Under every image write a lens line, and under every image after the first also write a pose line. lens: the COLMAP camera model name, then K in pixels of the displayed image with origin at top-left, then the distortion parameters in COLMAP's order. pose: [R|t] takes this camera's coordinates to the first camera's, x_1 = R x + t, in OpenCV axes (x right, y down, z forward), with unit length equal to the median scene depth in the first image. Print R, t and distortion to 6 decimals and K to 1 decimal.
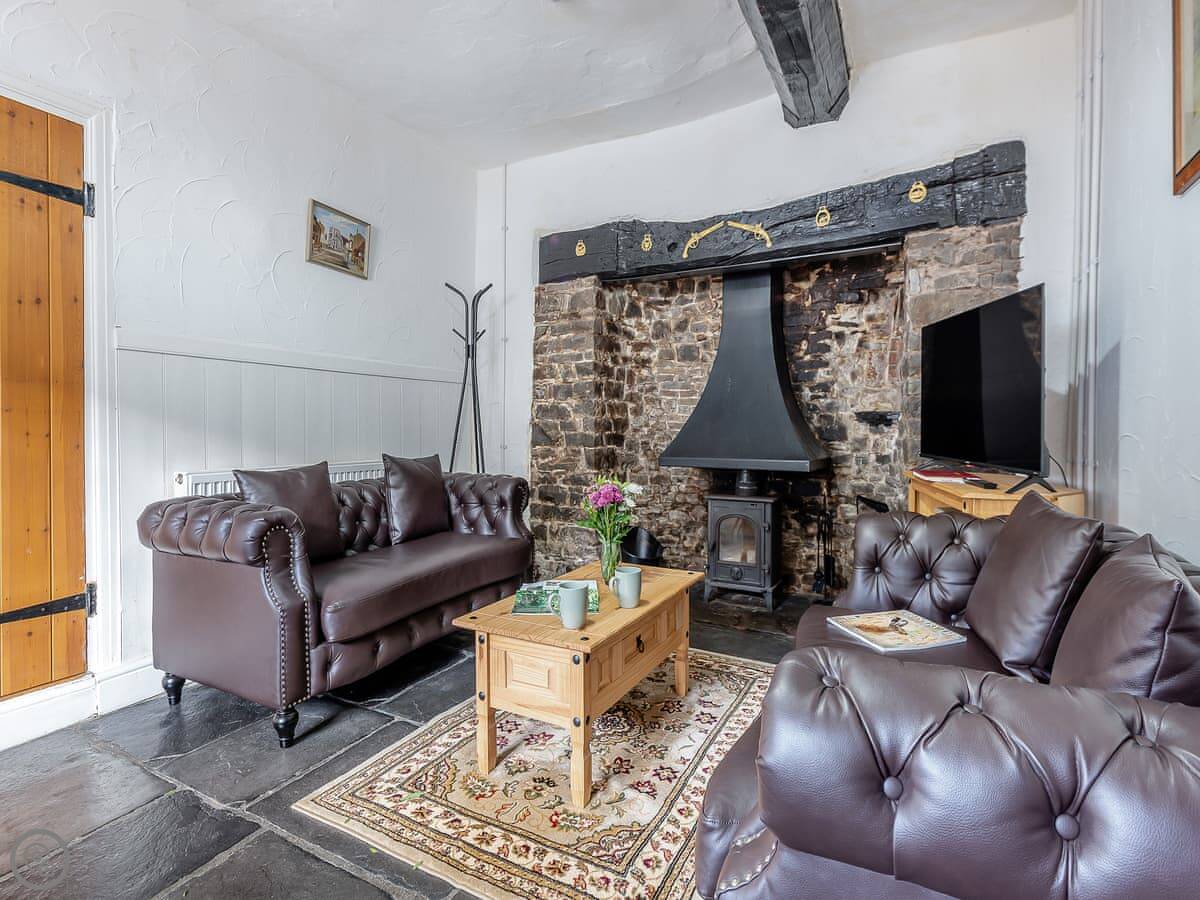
lens RADIAL K [[596.2, 0, 608.7], [0, 596.2, 438.3], [0, 0, 1]] dist [0.003001, -0.000406]
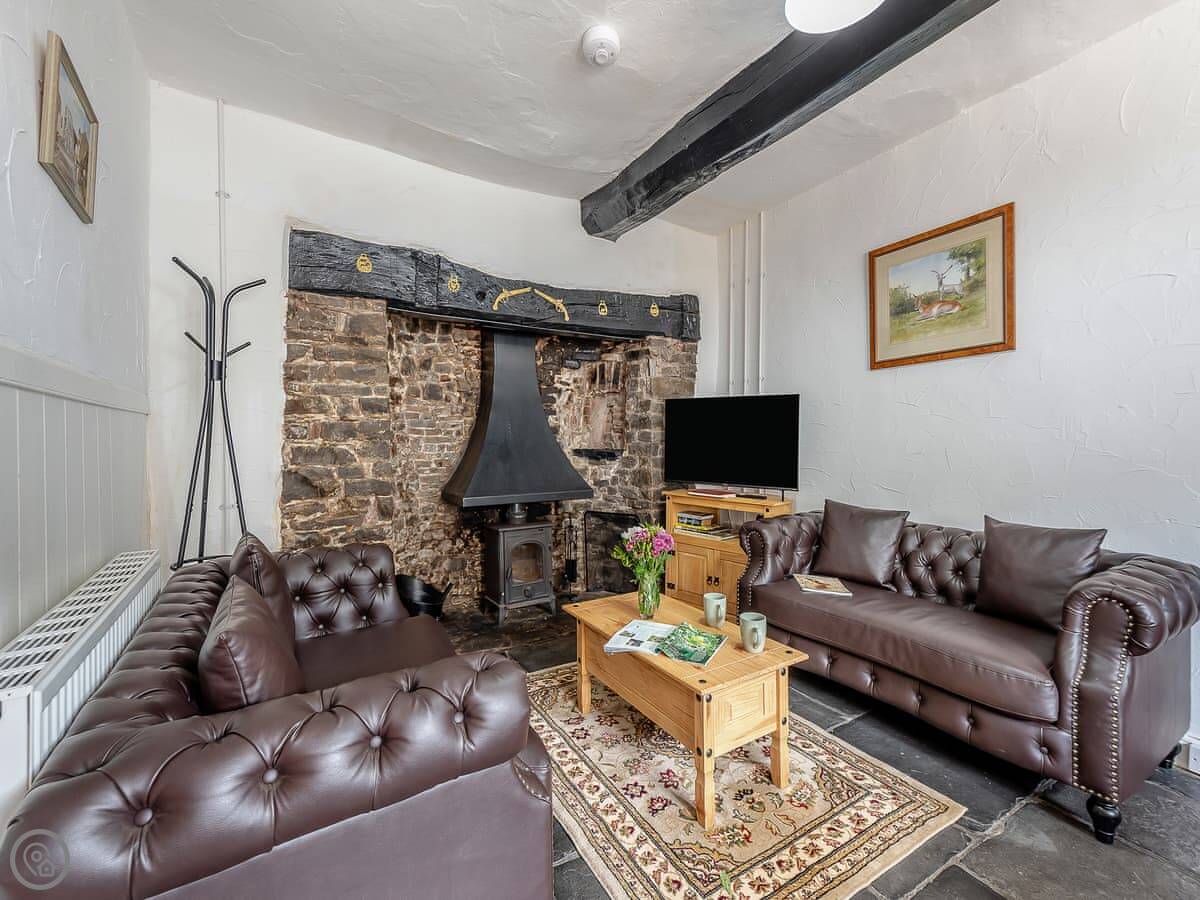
lens RADIAL K [[511.9, 0, 602.7], [0, 511.9, 448.0], [0, 0, 1]] dist [0.023021, -0.000284]
pose [[0.503318, -0.022133, 0.863818, -0.511030], [0.023337, 0.999655, 0.012016, -0.055094], [-0.863786, 0.014111, 0.503661, 0.332430]]
